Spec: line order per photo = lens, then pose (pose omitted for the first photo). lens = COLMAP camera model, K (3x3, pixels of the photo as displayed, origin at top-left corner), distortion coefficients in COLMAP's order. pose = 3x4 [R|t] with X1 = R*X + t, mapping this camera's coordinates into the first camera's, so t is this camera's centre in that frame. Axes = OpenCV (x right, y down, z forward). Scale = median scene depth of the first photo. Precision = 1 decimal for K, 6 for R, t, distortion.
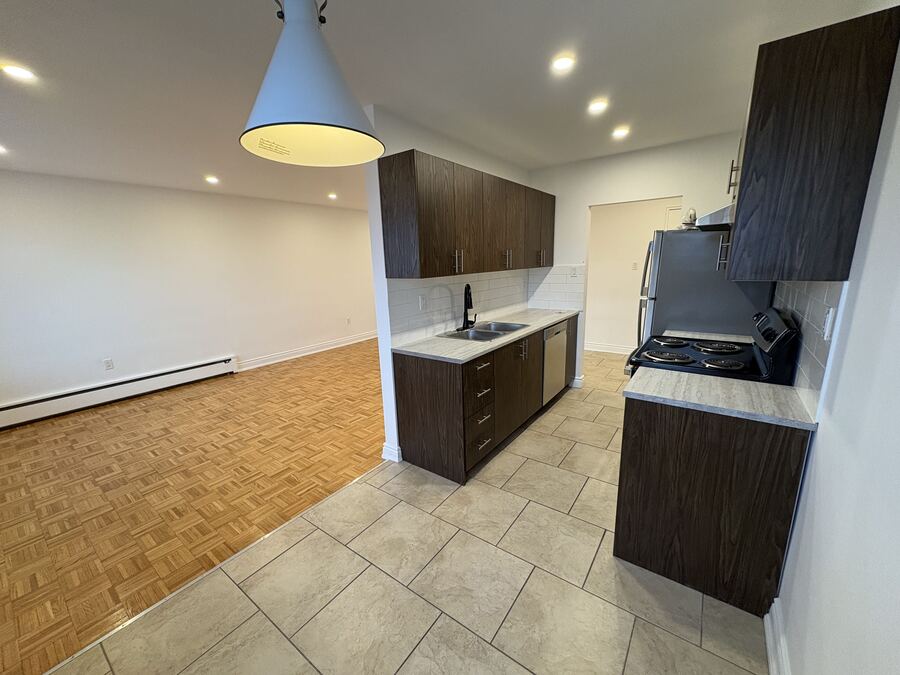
lens RADIAL K [[357.8, 0, 450.1], [0, 357.8, 338.8], [0, 0, 1]] dist [0.001117, -0.000069]
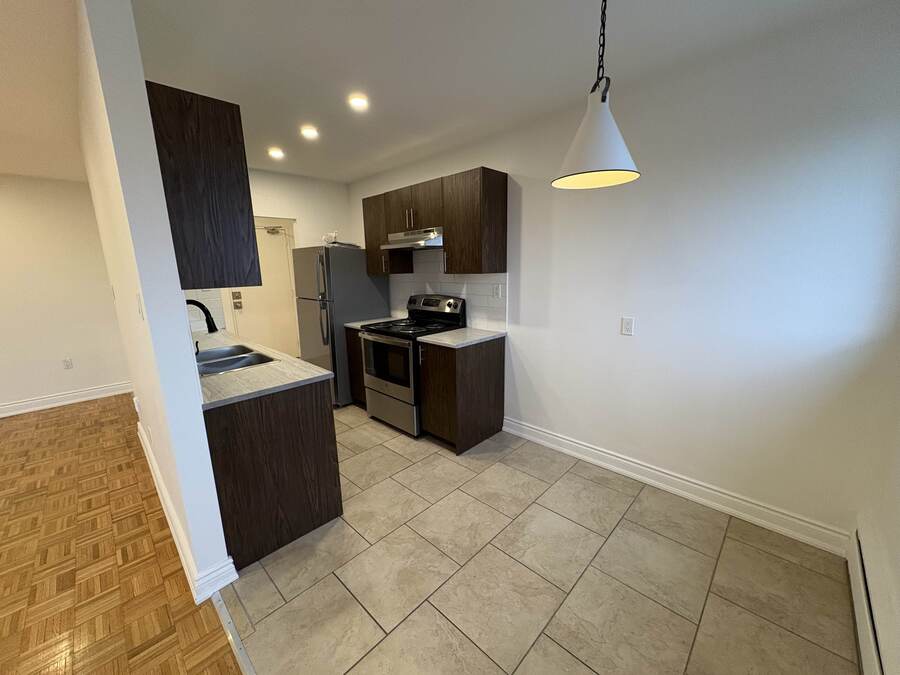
lens RADIAL K [[357.8, 0, 450.1], [0, 357.8, 338.8], [0, 0, 1]] dist [0.001117, -0.000069]
pose [[0.142478, -0.171418, 0.974841, -0.675791], [0.231637, 0.963314, 0.135536, -0.065539], [-0.962312, 0.206499, 0.176958, 0.464039]]
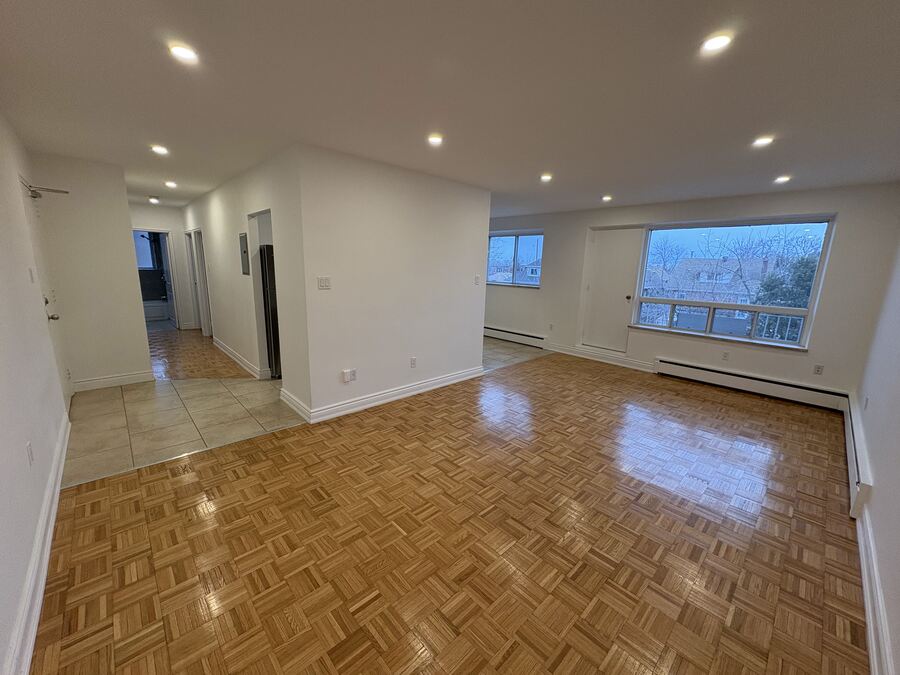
lens RADIAL K [[357.8, 0, 450.1], [0, 357.8, 338.8], [0, 0, 1]] dist [0.001117, -0.000069]
pose [[-0.984312, -0.035150, 0.172902, -0.356554], [0.037722, 0.915372, 0.400838, -0.619382], [-0.172360, 0.401072, -0.899685, 2.836930]]
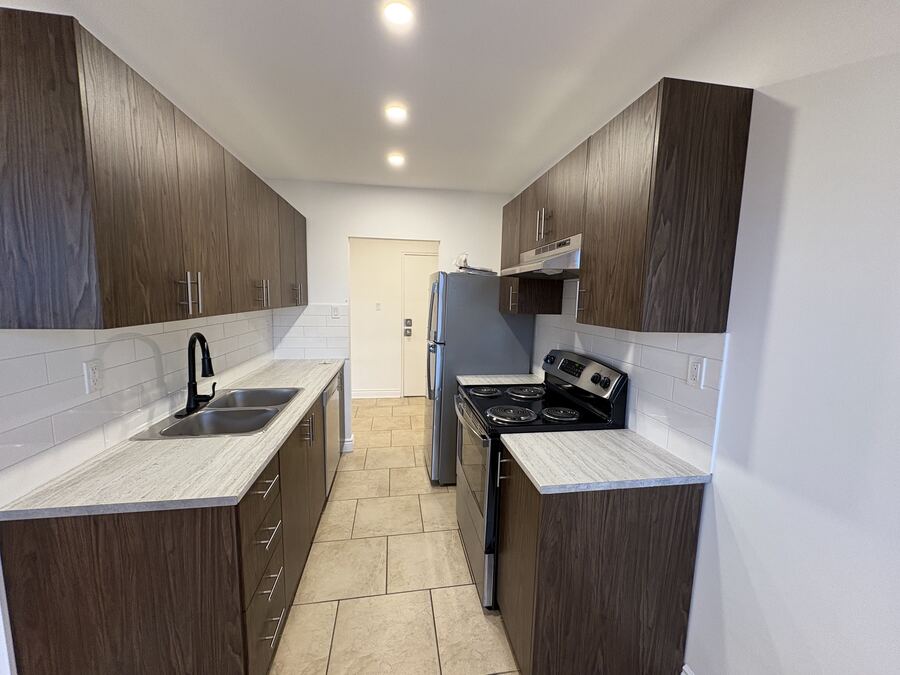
lens RADIAL K [[357.8, 0, 450.1], [0, 357.8, 338.8], [0, 0, 1]] dist [0.001117, -0.000069]
pose [[0.703571, -0.039379, 0.709533, -0.084805], [0.111944, 0.992139, -0.055940, -0.078664], [-0.701753, 0.118786, 0.702448, 0.374197]]
